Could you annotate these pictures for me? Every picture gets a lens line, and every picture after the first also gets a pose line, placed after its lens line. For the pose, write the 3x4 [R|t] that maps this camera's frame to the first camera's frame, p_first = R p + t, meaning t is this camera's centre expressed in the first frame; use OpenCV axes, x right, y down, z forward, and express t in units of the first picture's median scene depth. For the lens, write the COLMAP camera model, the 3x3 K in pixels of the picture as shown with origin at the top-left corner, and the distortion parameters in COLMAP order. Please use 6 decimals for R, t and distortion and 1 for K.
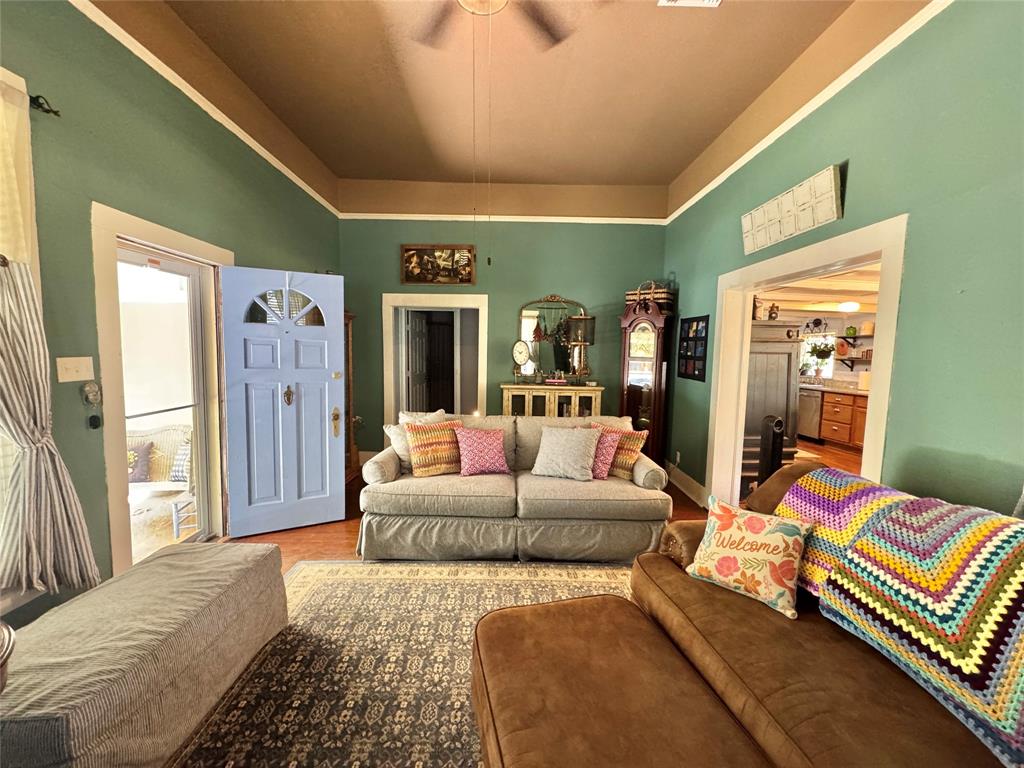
lens RADIAL K [[410.6, 0, 513.2], [0, 410.6, 383.9], [0, 0, 1]] dist [-0.000327, 0.000128]
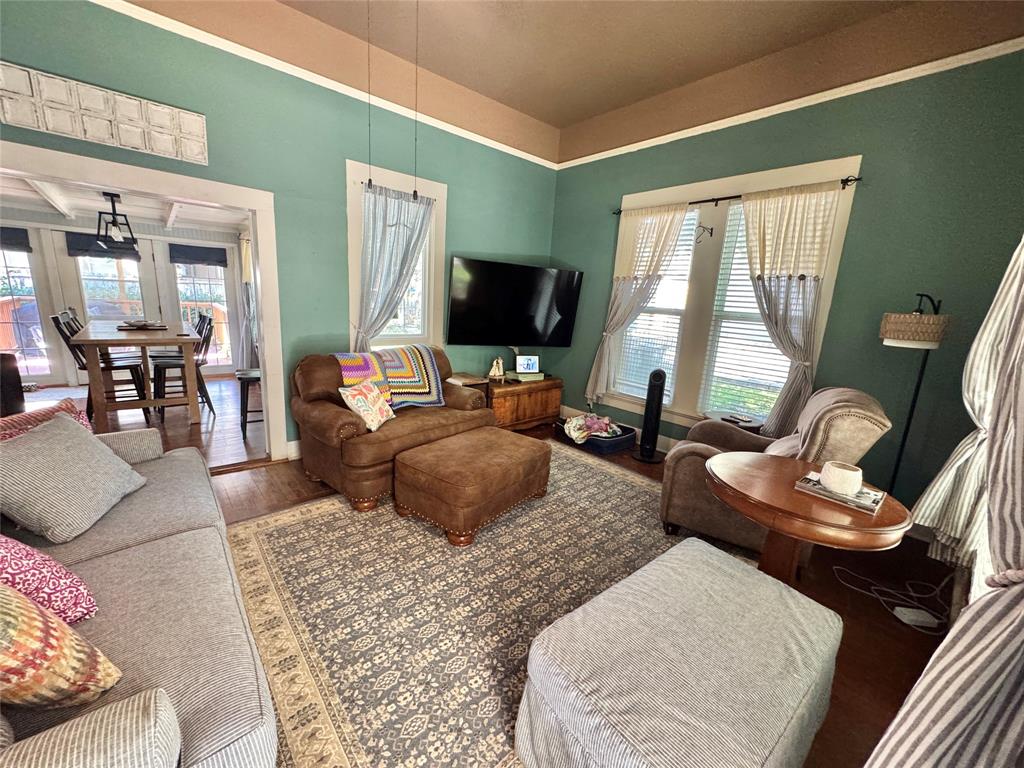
lens RADIAL K [[409.2, 0, 512.0], [0, 409.2, 384.0], [0, 0, 1]] dist [-0.000071, 0.000186]
pose [[-0.641957, -0.212070, 0.736829, -0.939895], [-0.004951, 0.962115, 0.272598, -0.135583], [-0.766725, 0.171348, -0.618687, 1.369228]]
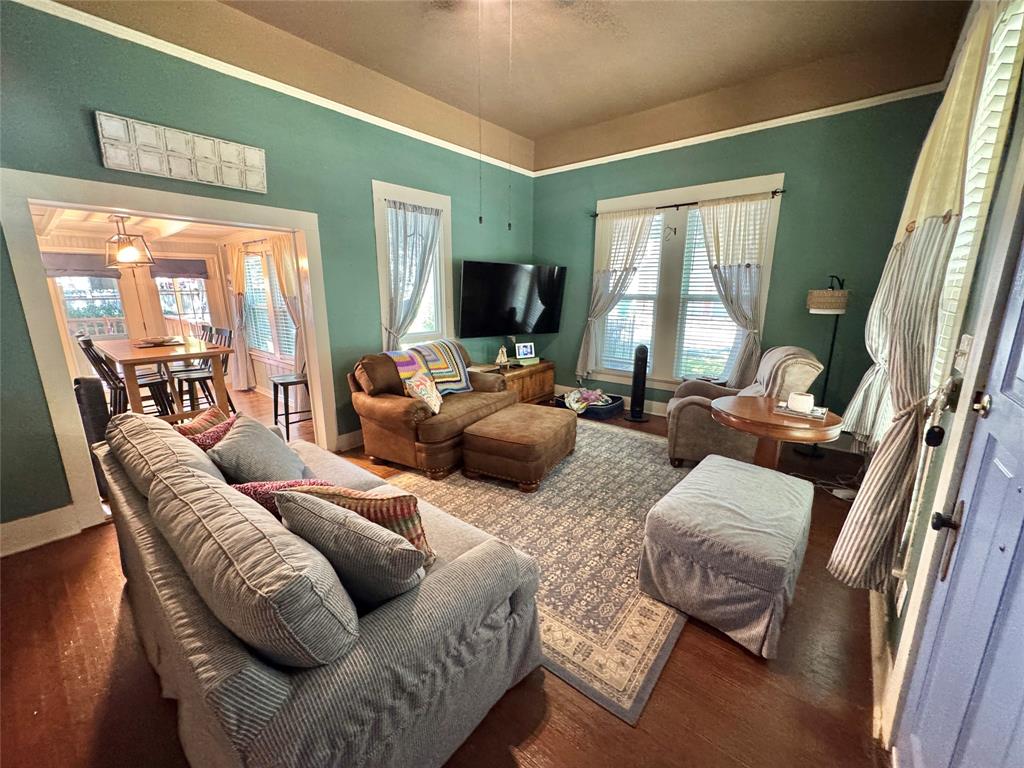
lens RADIAL K [[410.6, 0, 513.2], [0, 410.6, 383.9], [0, 0, 1]] dist [-0.000327, 0.000128]
pose [[-0.759596, -0.164538, 0.629239, -0.911151], [0.040211, 0.953740, 0.297932, -0.201877], [-0.649152, 0.251610, -0.717840, 1.873337]]
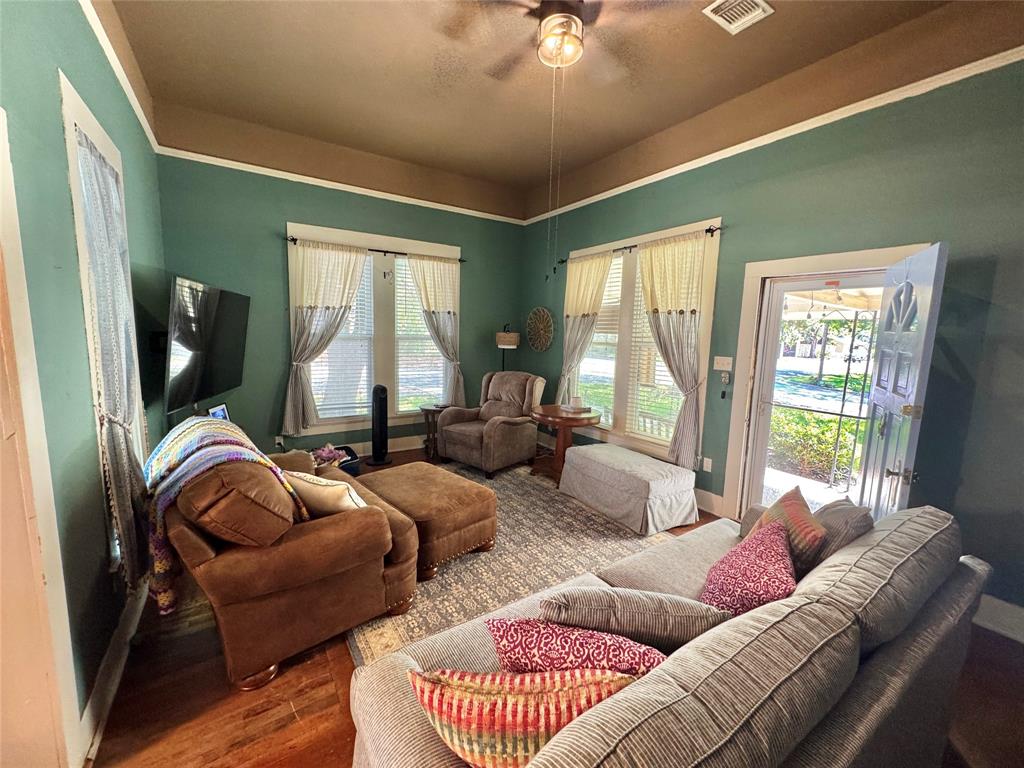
lens RADIAL K [[410.6, 0, 513.2], [0, 410.6, 383.9], [0, 0, 1]] dist [-0.000327, 0.000128]
pose [[-0.845652, 0.031301, -0.532815, 0.645033], [-0.088008, 0.976436, 0.197044, -0.213585], [0.526428, 0.213523, -0.822971, 1.943958]]
